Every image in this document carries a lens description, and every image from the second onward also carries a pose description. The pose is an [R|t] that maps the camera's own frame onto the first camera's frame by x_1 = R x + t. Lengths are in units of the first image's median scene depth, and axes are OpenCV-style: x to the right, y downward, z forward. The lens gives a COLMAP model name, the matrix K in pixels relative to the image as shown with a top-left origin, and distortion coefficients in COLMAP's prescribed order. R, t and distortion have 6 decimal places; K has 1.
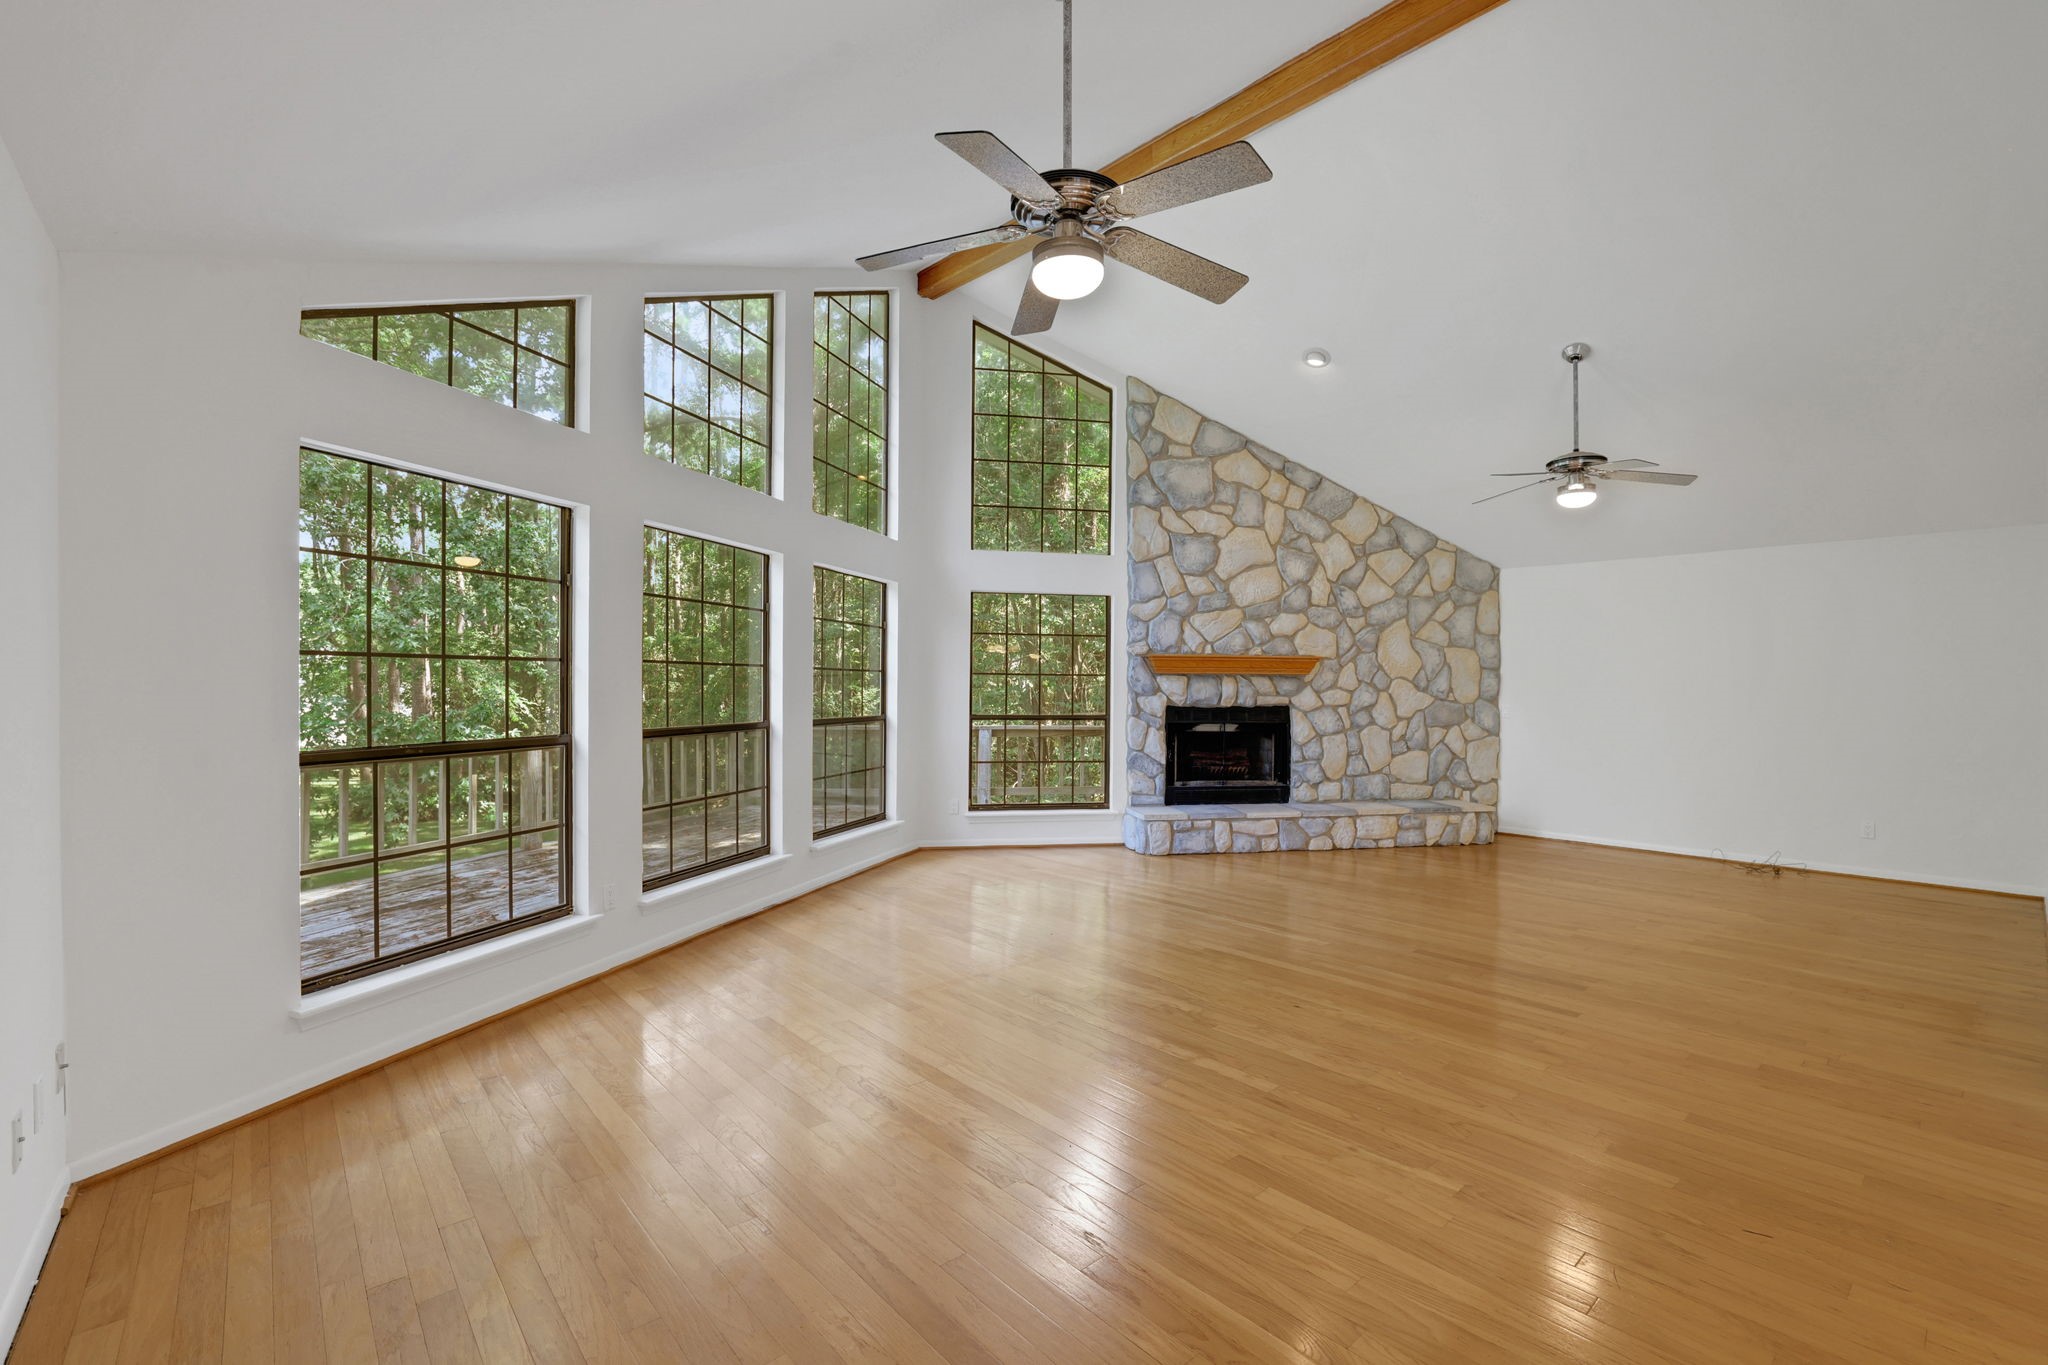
lens RADIAL K [[888.7, 0, 1024.0], [0, 888.7, 682.5], [0, 0, 1]] dist [-0.001854, 0.000212]
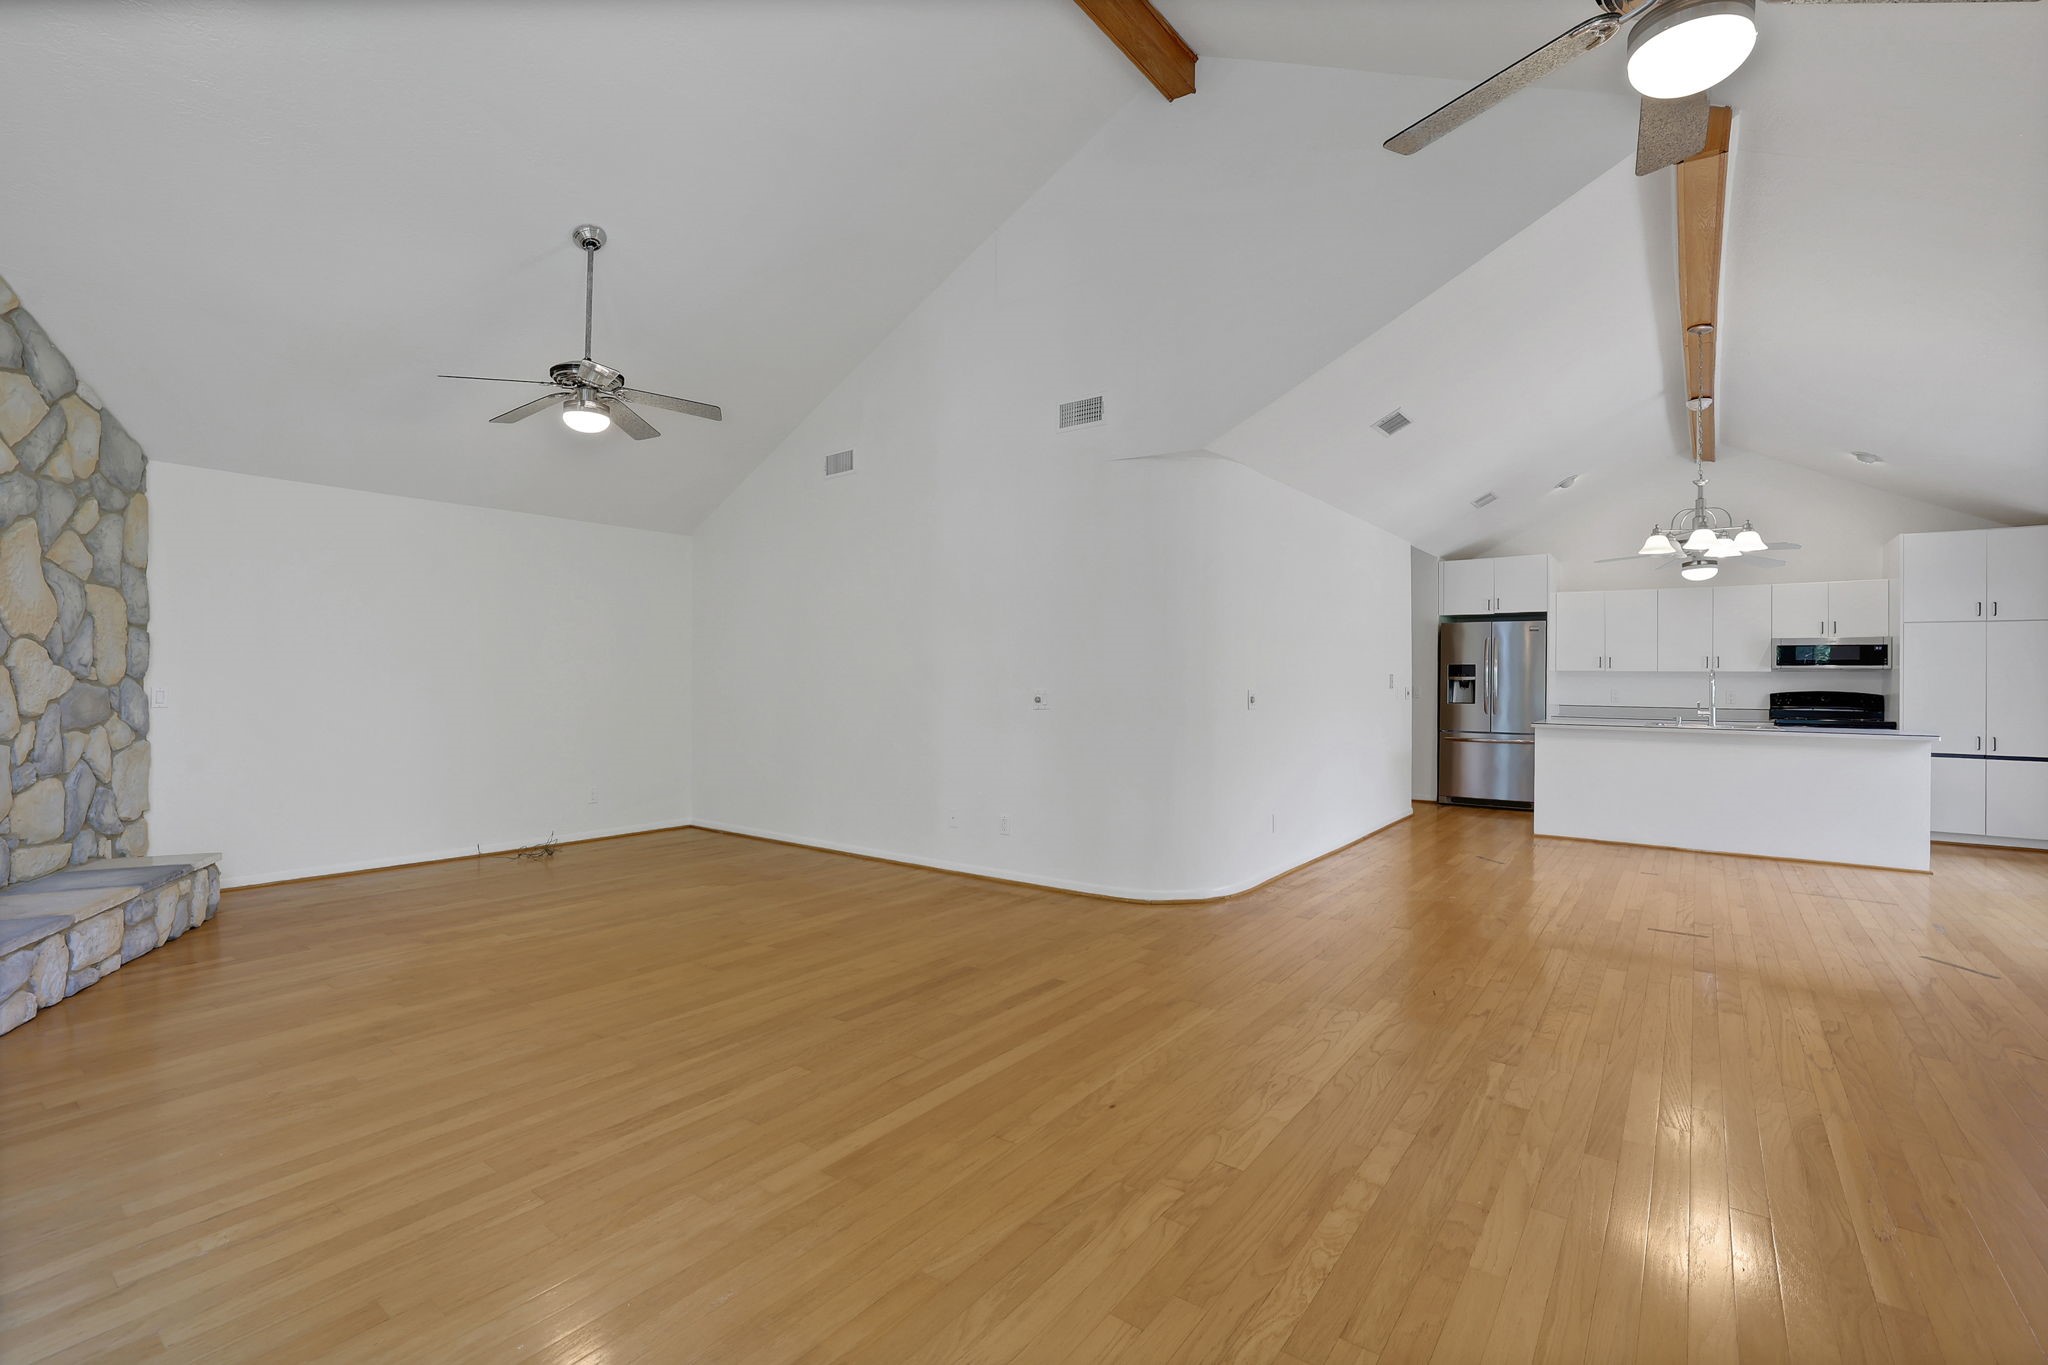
lens RADIAL K [[888.7, 0, 1024.0], [0, 888.7, 682.5], [0, 0, 1]] dist [-0.001854, 0.000212]
pose [[-0.211788, -0.013840, 0.977218, -0.178990], [-0.022809, 0.999697, 0.009216, 0.003335], [-0.977049, -0.020337, -0.212040, 0.559172]]
